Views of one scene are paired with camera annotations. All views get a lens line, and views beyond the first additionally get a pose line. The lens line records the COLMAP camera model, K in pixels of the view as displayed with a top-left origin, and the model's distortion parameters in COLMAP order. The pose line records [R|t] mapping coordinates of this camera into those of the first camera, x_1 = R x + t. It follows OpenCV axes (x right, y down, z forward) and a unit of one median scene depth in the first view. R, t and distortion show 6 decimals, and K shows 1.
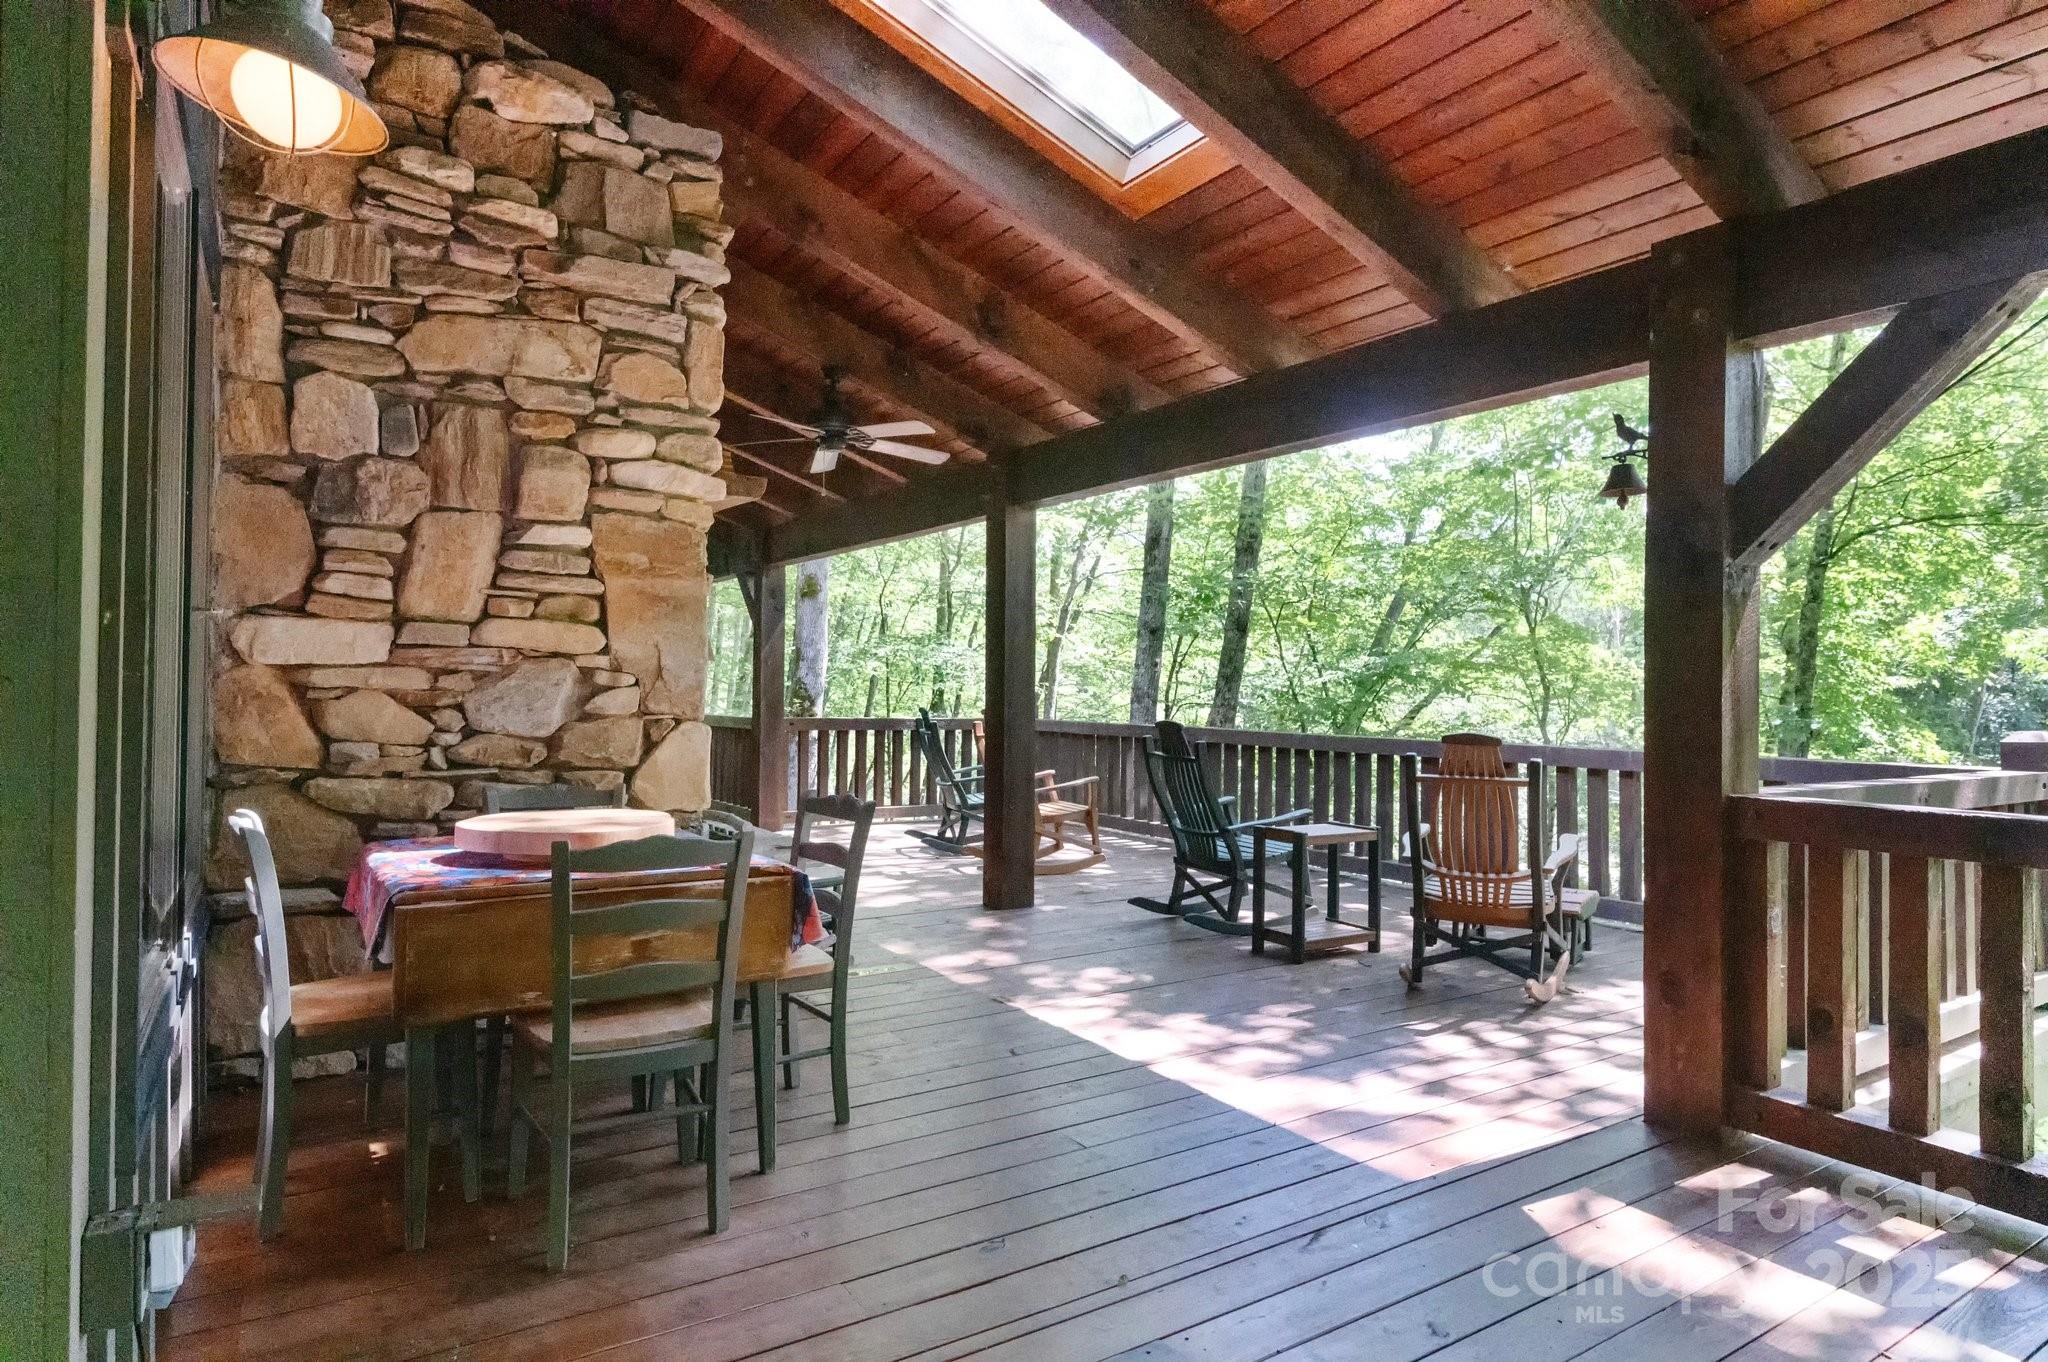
lens RADIAL K [[1147.9, 0, 1024.0], [0, 1147.9, 681.0], [0, 0, 1]] dist [0.000110, -0.000026]
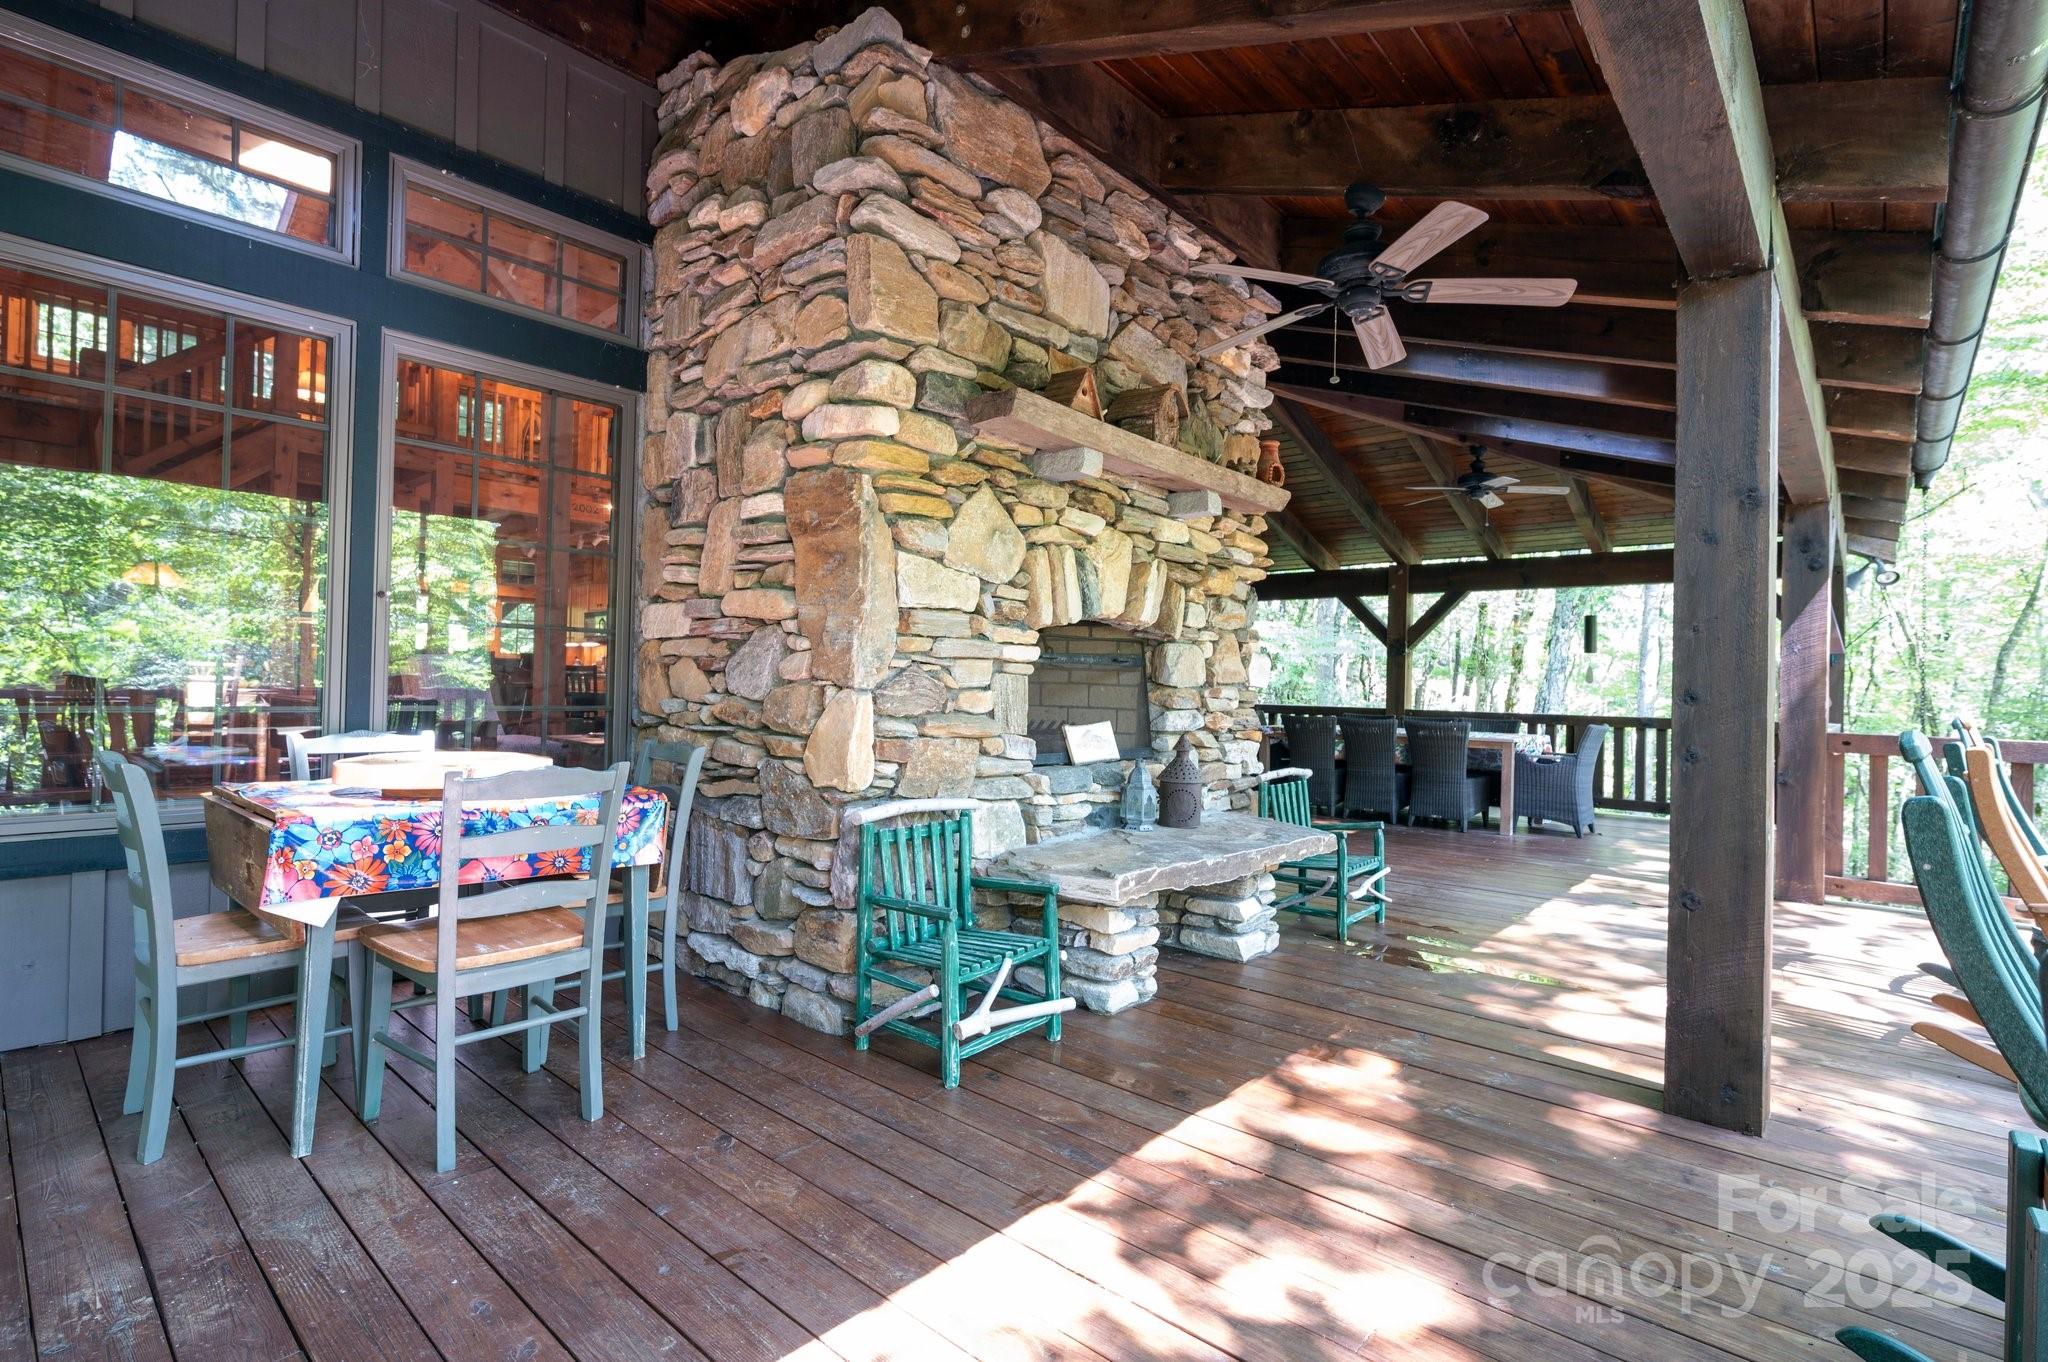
lens RADIAL K [[958.0, 0, 1024.0], [0, 958.0, 681.0], [0, 0, 1]] dist [0.000557, 0.000009]
pose [[0.265015, -0.001633, -0.964243, 0.480345], [-0.009744, 0.999943, -0.004371, 0.032300], [0.964195, 0.010554, 0.264983, 0.971200]]
